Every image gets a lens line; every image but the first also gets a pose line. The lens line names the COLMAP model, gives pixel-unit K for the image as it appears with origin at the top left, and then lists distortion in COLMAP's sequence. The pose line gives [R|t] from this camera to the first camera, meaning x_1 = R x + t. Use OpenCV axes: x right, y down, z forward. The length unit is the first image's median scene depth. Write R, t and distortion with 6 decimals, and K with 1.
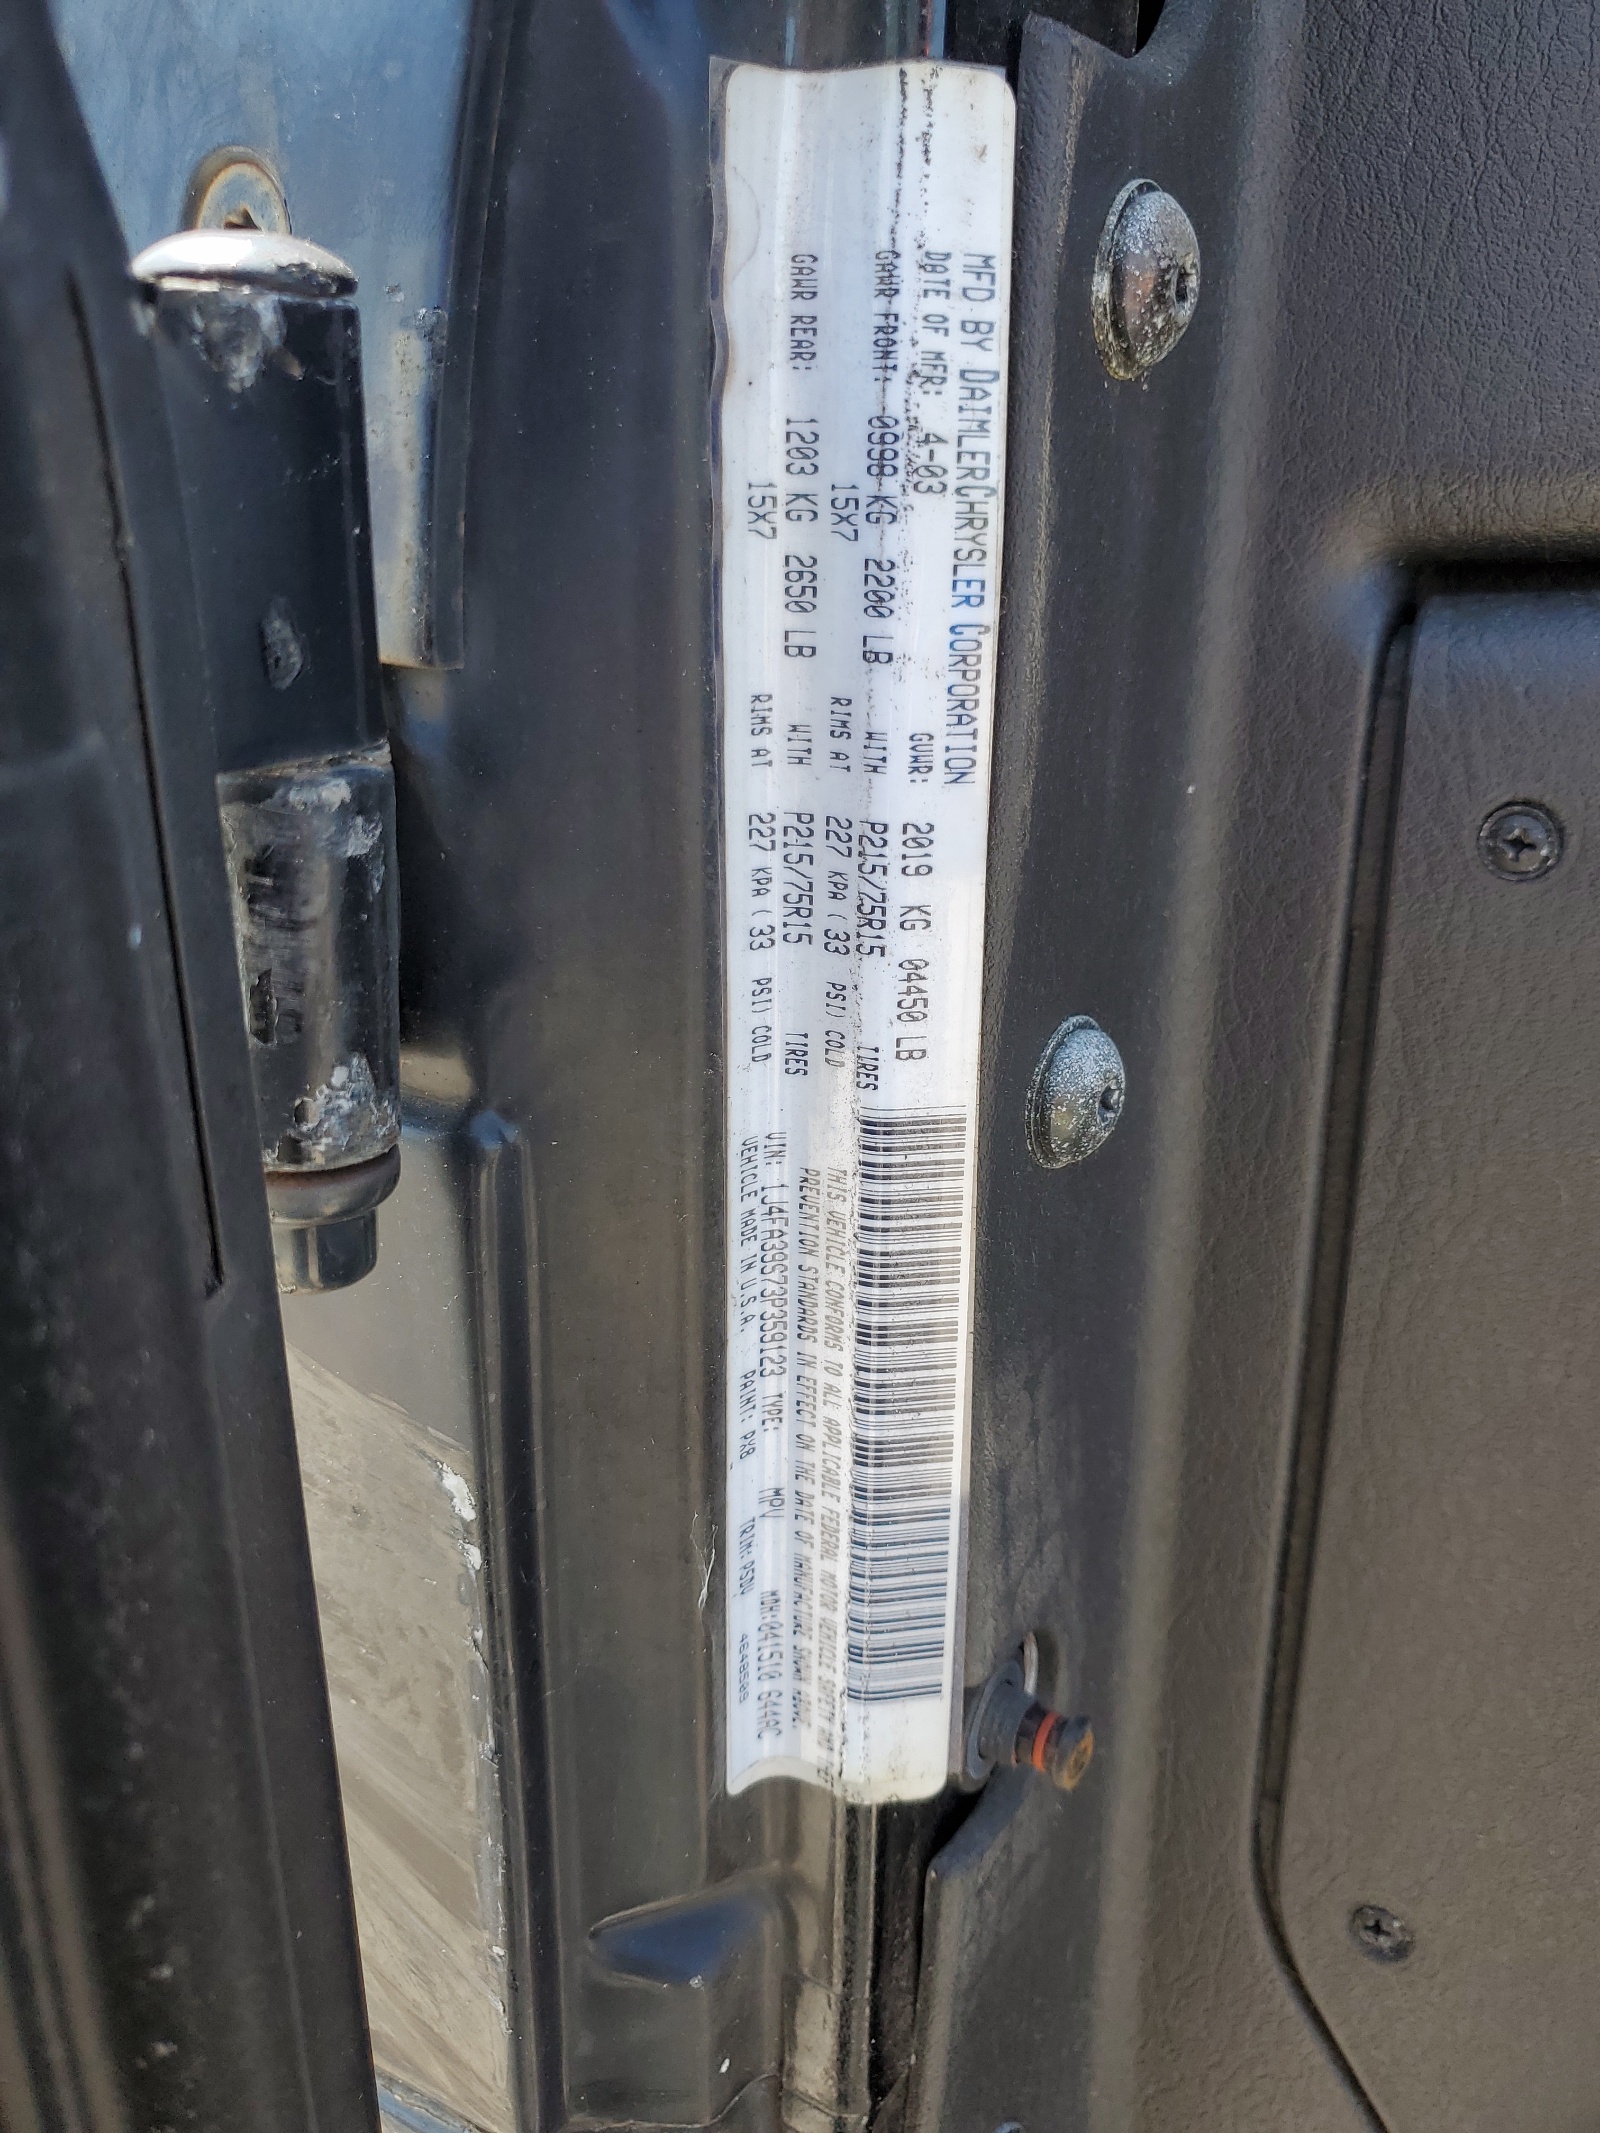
lens RADIAL K [[1863.5, 0, 800.0], [0, 1863.5, 1066.5], [0, 0, 1]] dist [0.007513, -0.010397]
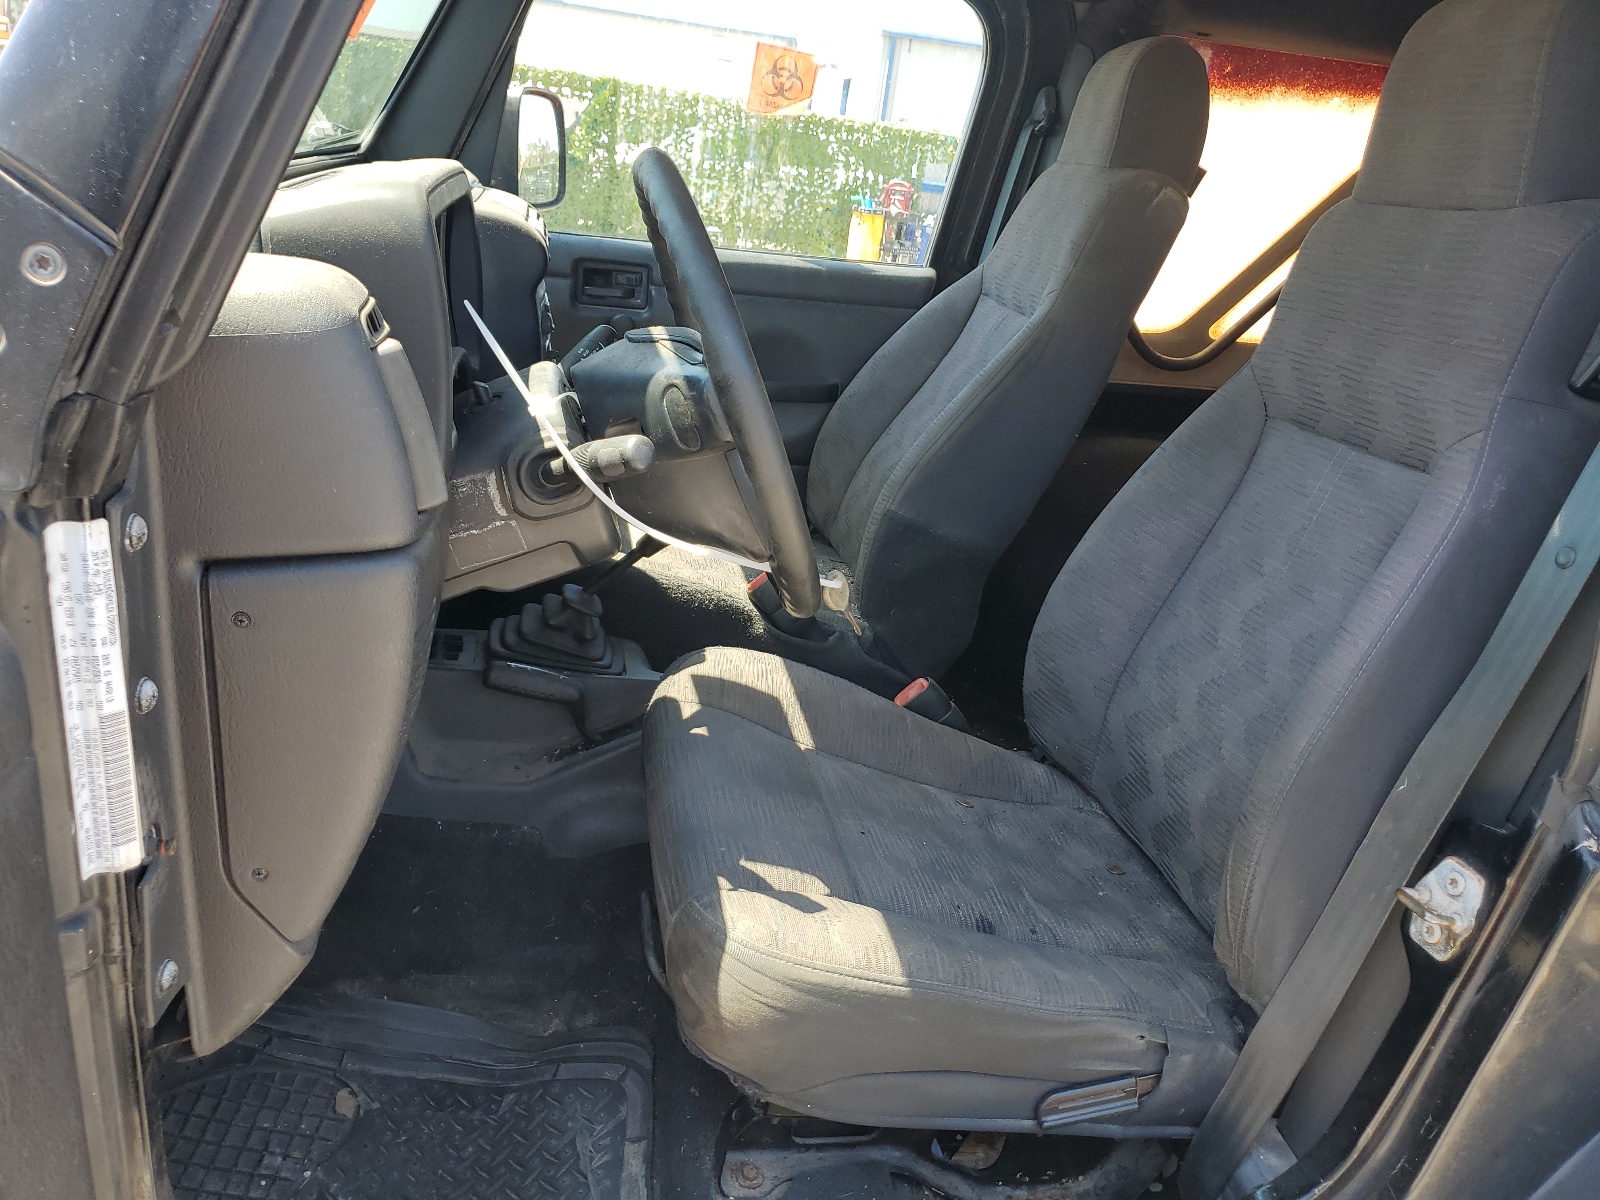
lens RADIAL K [[1217.1, 0, 800.0], [0, 1217.1, 600.0], [0, 0, 1]] dist [-0.003487, 0.000654]
pose [[0.737363, -0.179649, 0.651170, -0.582183], [0.120005, 0.983491, 0.135442, -0.443785], [-0.664751, -0.021726, 0.746749, -2.320552]]
